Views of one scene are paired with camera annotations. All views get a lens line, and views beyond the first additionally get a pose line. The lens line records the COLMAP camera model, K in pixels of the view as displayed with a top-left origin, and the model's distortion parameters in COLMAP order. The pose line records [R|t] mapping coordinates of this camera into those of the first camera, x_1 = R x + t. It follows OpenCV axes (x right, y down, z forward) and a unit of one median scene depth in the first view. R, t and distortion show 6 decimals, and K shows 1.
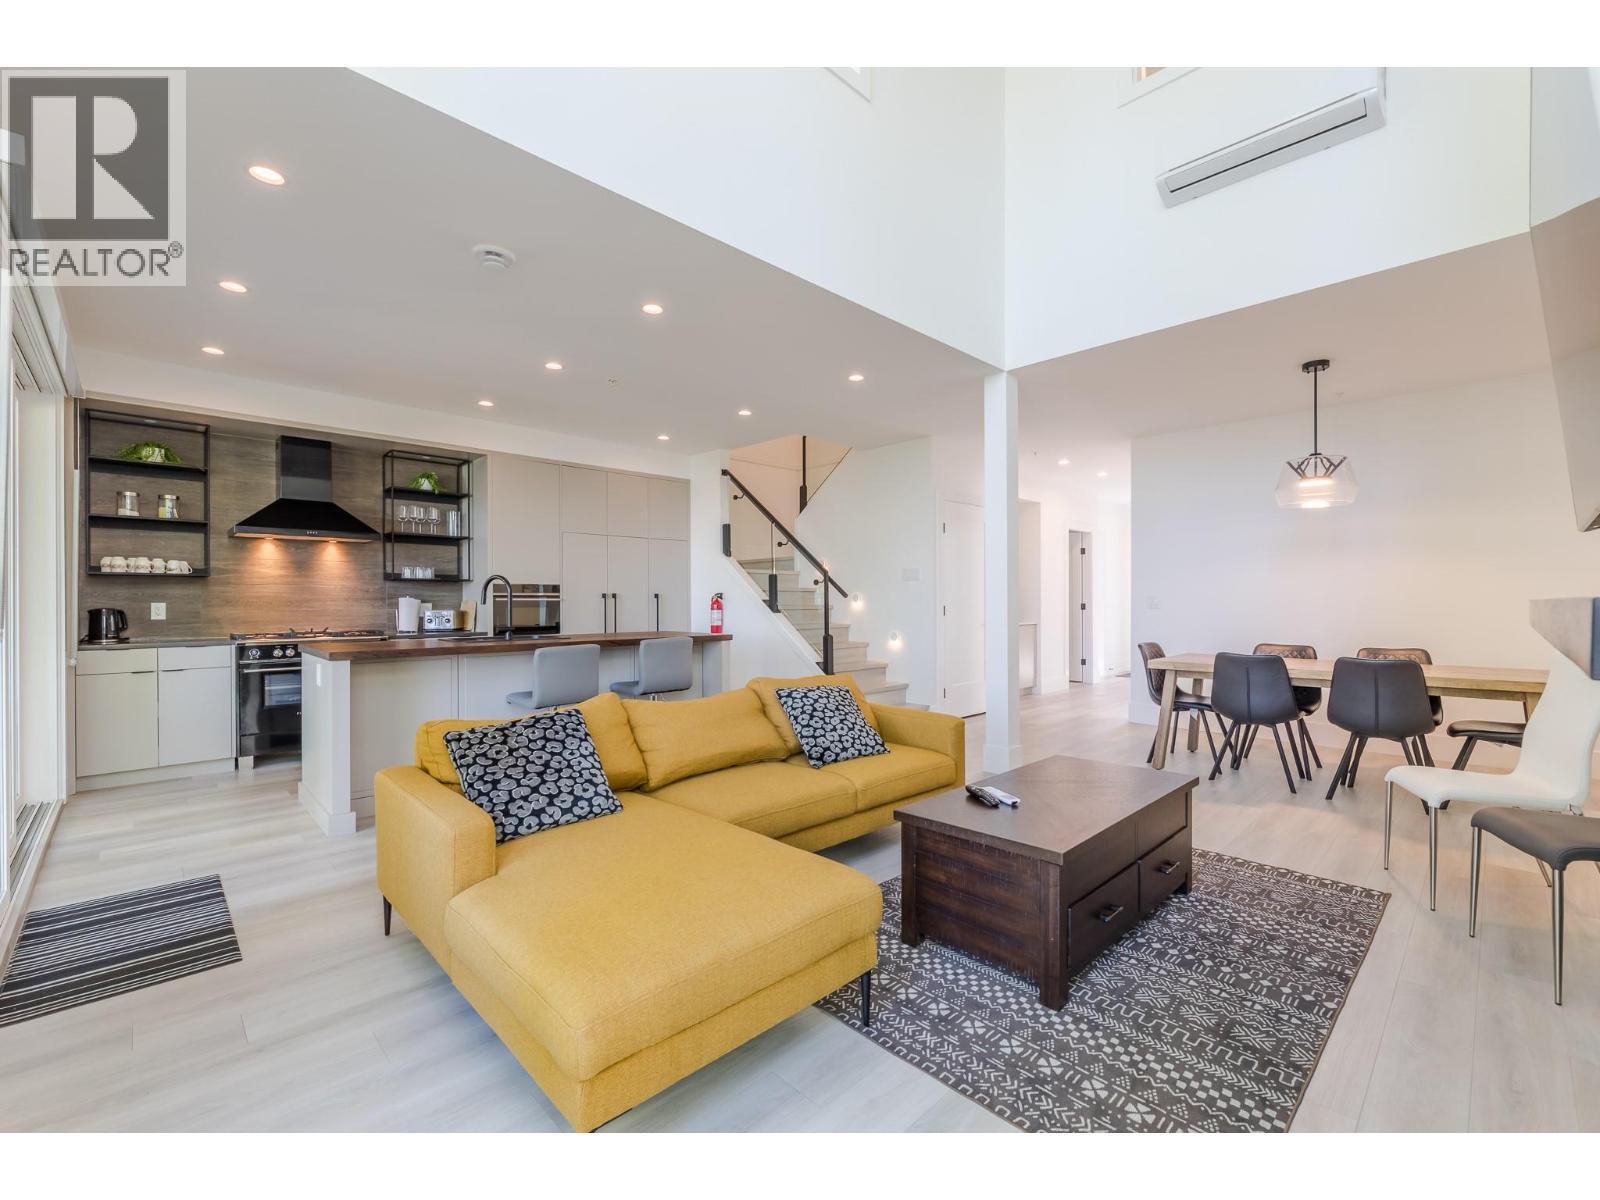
lens RADIAL K [[659.6, 0, 811.1], [0, 659.6, 611.9], [0, 0, 1]] dist [-0.003436, -0.000492]
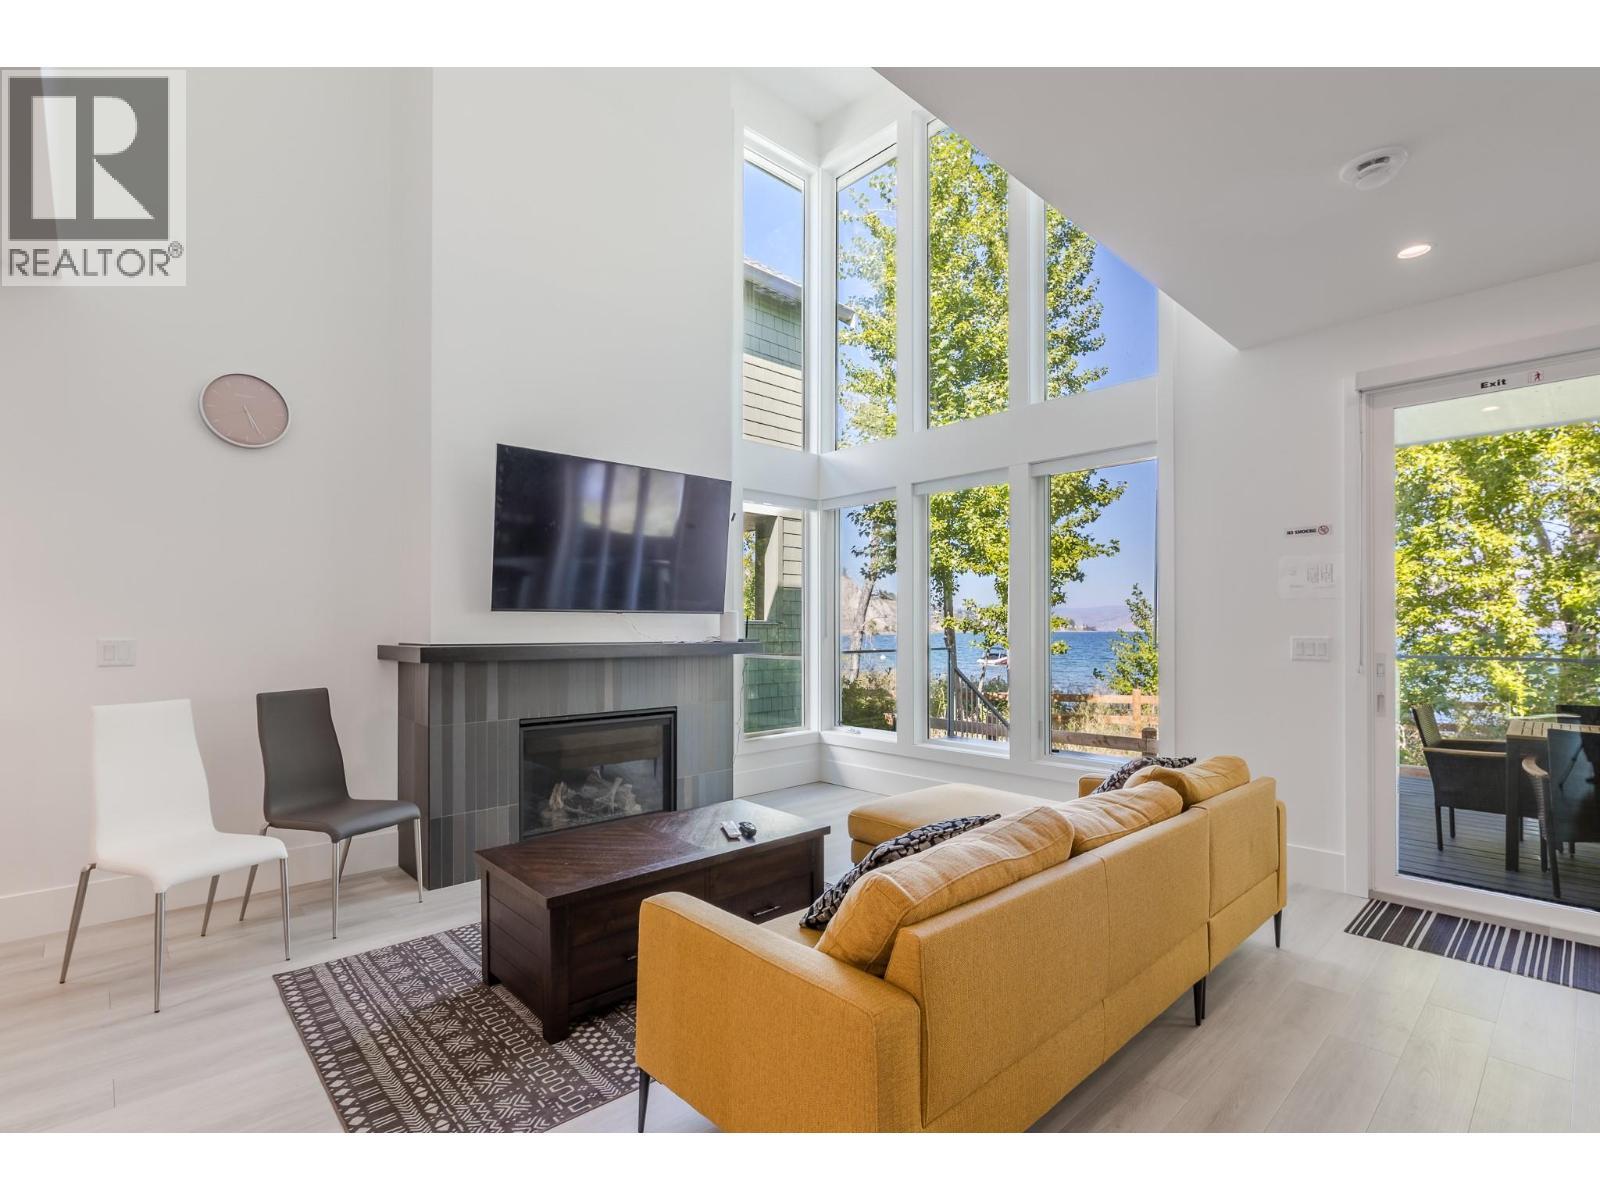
lens RADIAL K [[756.8, 0, 819.3], [0, 756.8, 613.1], [0, 0, 1]] dist [0.000269, 0.000164]
pose [[-0.999986, 0.001053, -0.005203, 0.082310], [0.001060, 0.999999, -0.001209, -0.042348], [0.005202, -0.001214, -0.999986, 1.256736]]
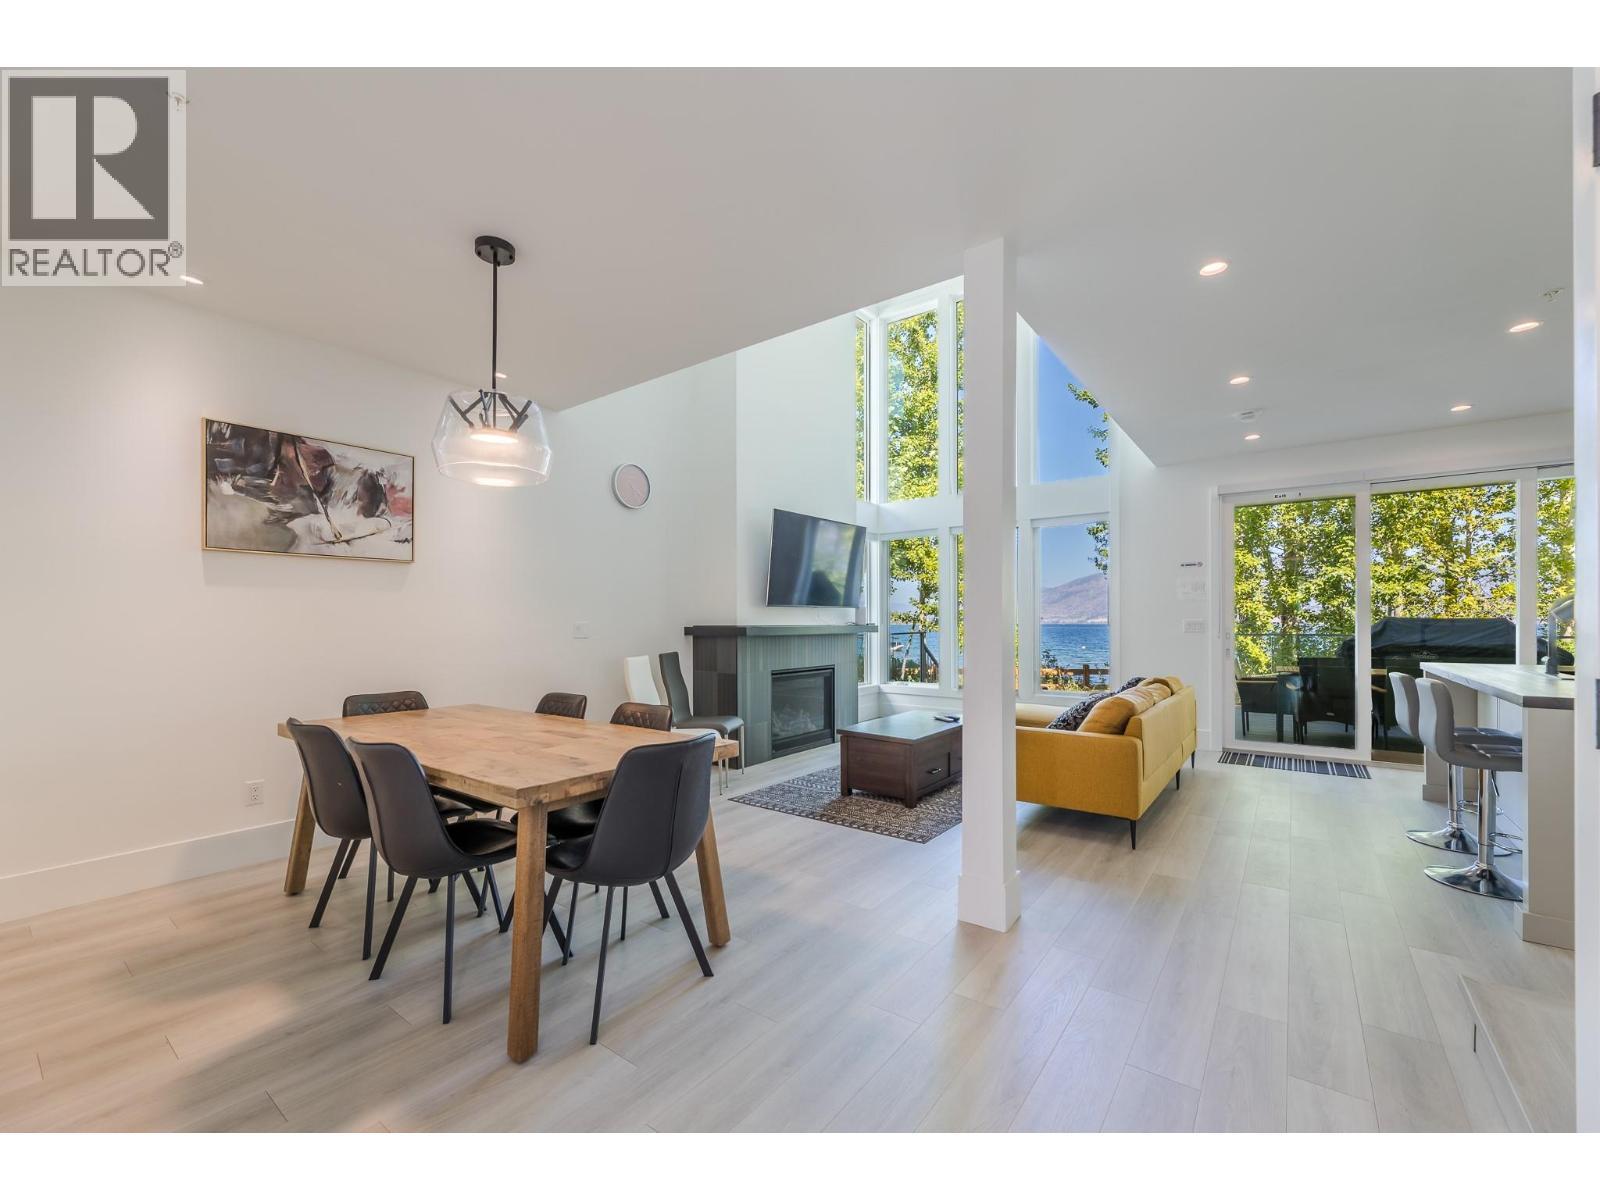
lens RADIAL K [[659.6, 0, 811.1], [0, 659.6, 611.9], [0, 0, 1]] dist [-0.003436, -0.000492]
pose [[-0.984988, 0.002601, -0.172603, 0.595039], [0.001975, 0.999991, 0.003799, -0.039857], [0.172612, 0.003401, -0.984984, 1.676857]]
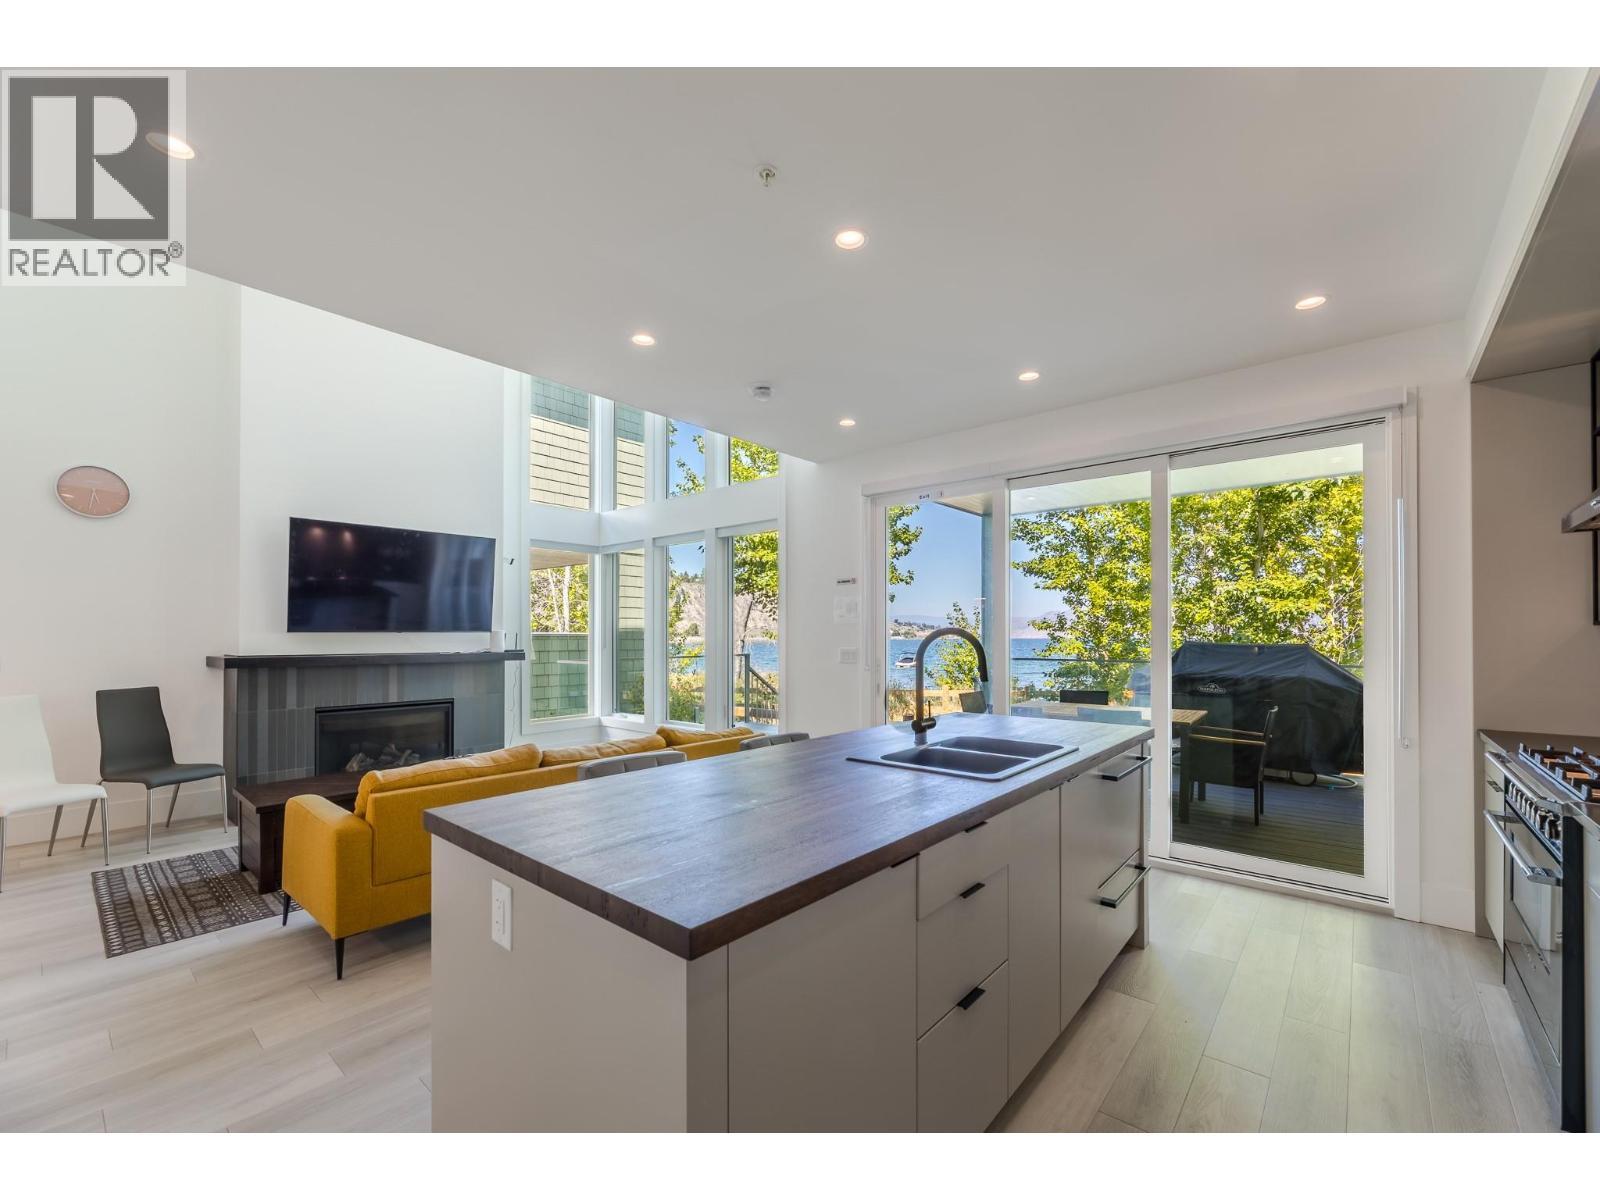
lens RADIAL K [[658.1, 0, 827.8], [0, 658.1, 621.1], [0, 0, 1]] dist [-0.000442, 0.000233]
pose [[-0.992848, 0.000854, -0.119385, -0.308324], [0.001331, 0.999991, -0.003909, -0.059528], [0.119381, -0.004040, -0.992840, 1.579730]]
